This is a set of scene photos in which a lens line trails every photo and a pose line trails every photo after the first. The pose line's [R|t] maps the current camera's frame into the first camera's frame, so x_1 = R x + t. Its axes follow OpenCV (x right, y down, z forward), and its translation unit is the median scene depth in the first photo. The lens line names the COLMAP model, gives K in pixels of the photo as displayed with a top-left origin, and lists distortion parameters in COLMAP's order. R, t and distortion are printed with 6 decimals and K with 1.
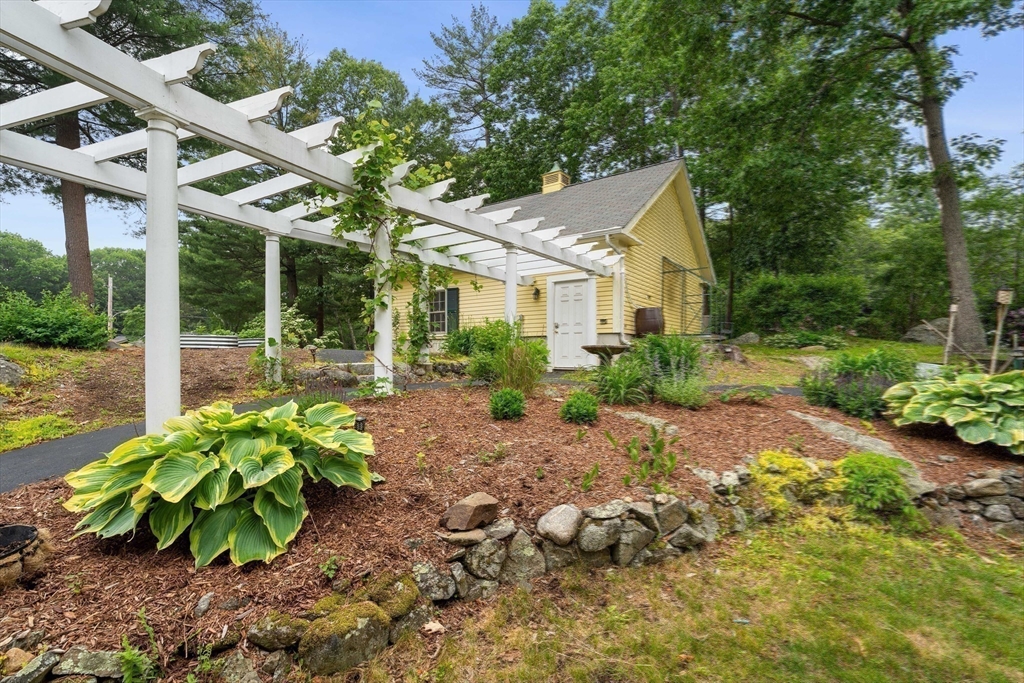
lens RADIAL K [[458.7, 0, 510.4], [0, 458.7, 345.2], [0, 0, 1]] dist [-0.006083, 0.000364]
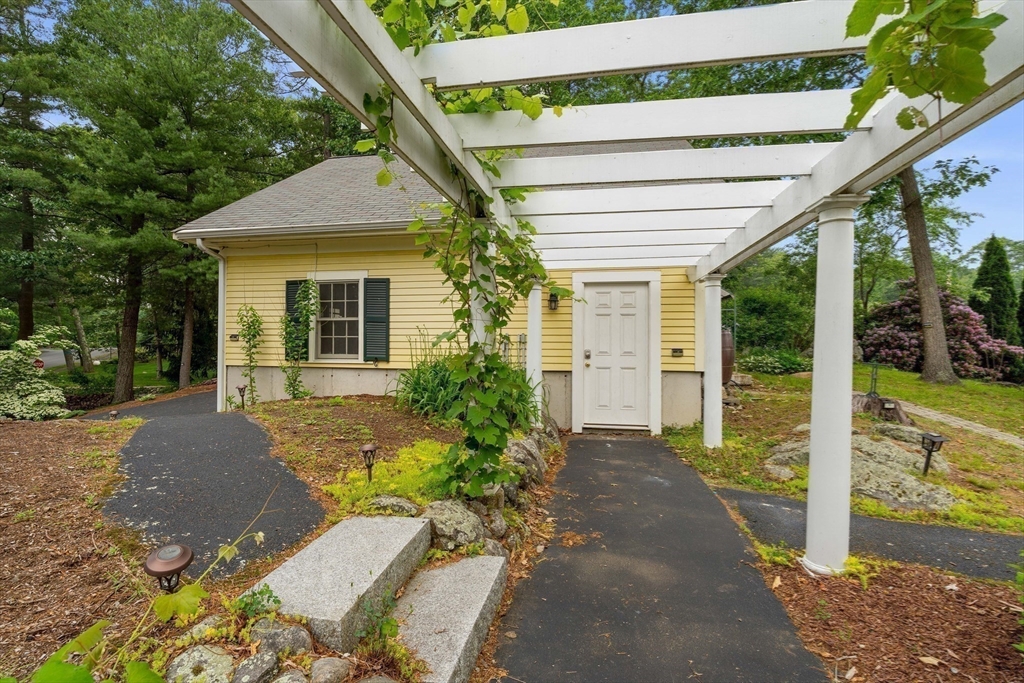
lens RADIAL K [[458.7, 0, 511.1], [0, 458.7, 338.5], [0, 0, 1]] dist [-0.006083, 0.000364]
pose [[0.904267, 0.010880, 0.426828, -0.249388], [-0.014085, 0.999891, 0.004353, -0.065214], [-0.426734, -0.009948, 0.904322, 0.491943]]
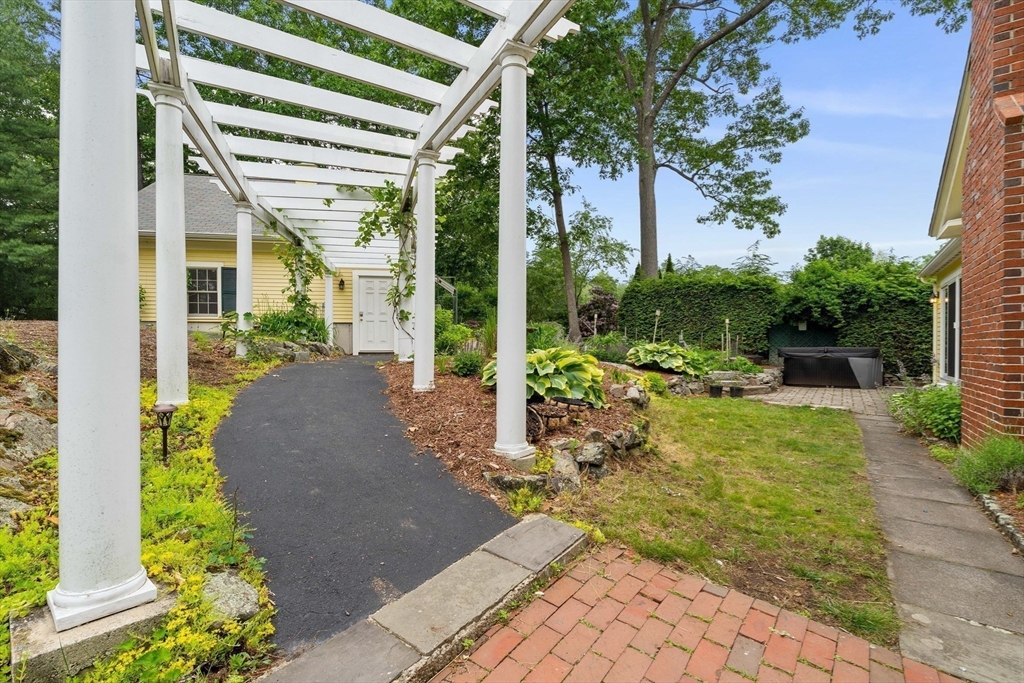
lens RADIAL K [[458.7, 0, 506.6], [0, 458.7, 347.0], [0, 0, 1]] dist [-0.006083, 0.000364]
pose [[0.692591, 0.000608, 0.721330, -0.467829], [-0.009686, 0.999917, 0.008457, 0.025422], [-0.721265, -0.012844, 0.692540, -0.048509]]
